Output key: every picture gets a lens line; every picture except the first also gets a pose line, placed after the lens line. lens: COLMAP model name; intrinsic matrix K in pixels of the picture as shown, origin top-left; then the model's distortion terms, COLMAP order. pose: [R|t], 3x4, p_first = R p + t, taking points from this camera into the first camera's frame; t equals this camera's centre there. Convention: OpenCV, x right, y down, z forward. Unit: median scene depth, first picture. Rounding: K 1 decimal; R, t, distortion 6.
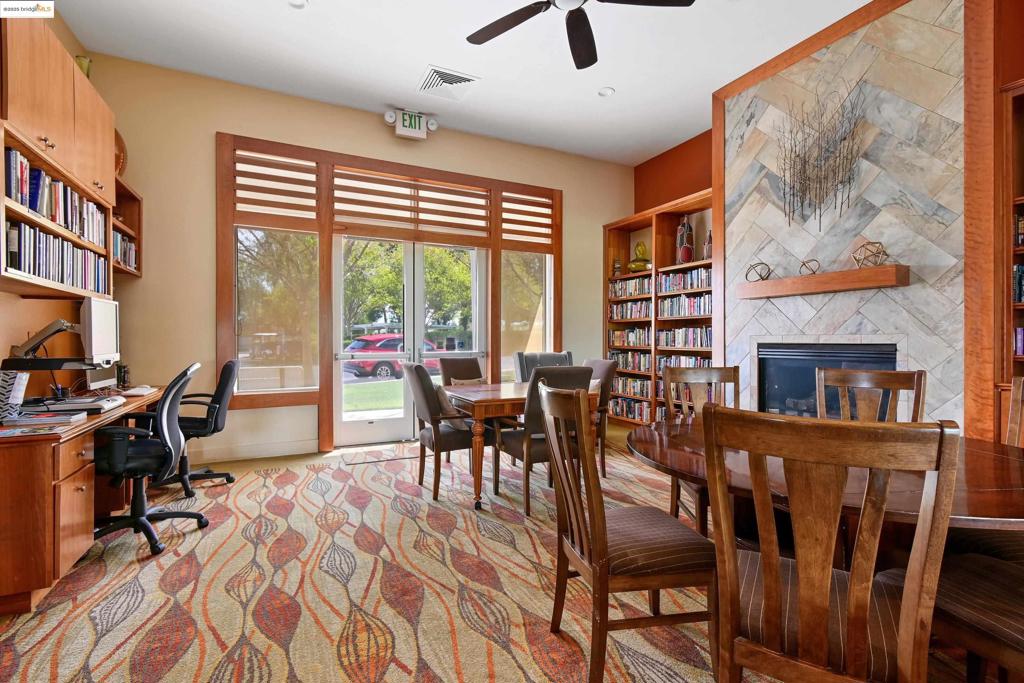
lens RADIAL K [[457.1, 0, 512.0], [0, 457.1, 341.5], [0, 0, 1]] dist [0.003857, -0.005424]
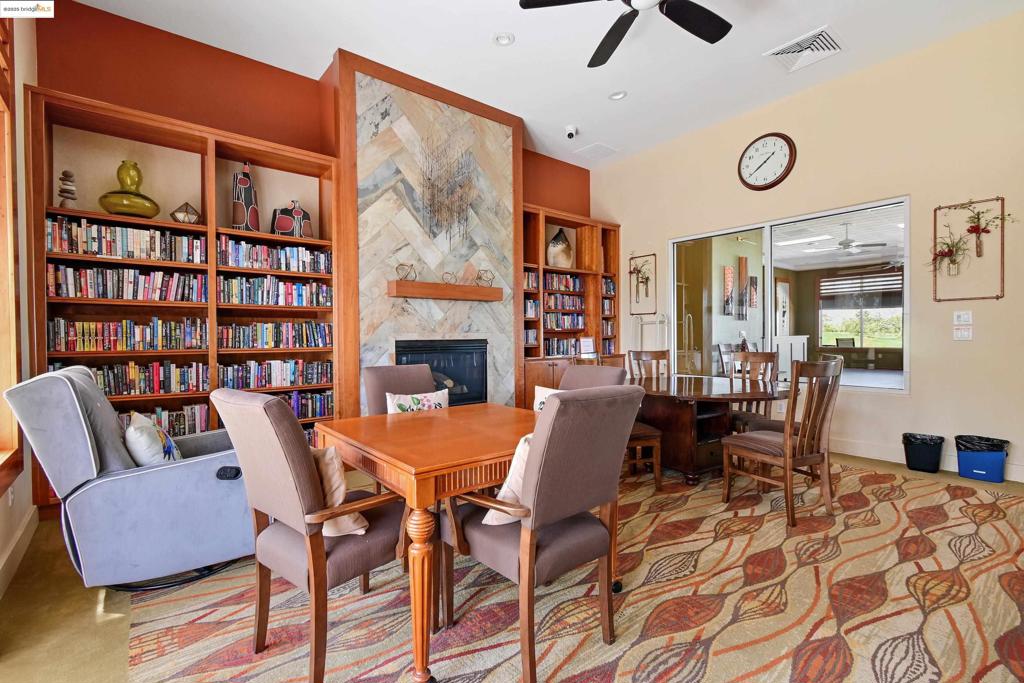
lens RADIAL K [[457.1, 0, 512.0], [0, 457.1, 341.5], [0, 0, 1]] dist [0.003857, -0.005424]
pose [[-0.207779, -0.006938, 0.978151, -0.563338], [0.012825, 0.999870, 0.009816, -0.001077], [-0.978092, 0.014584, -0.207663, 1.049715]]
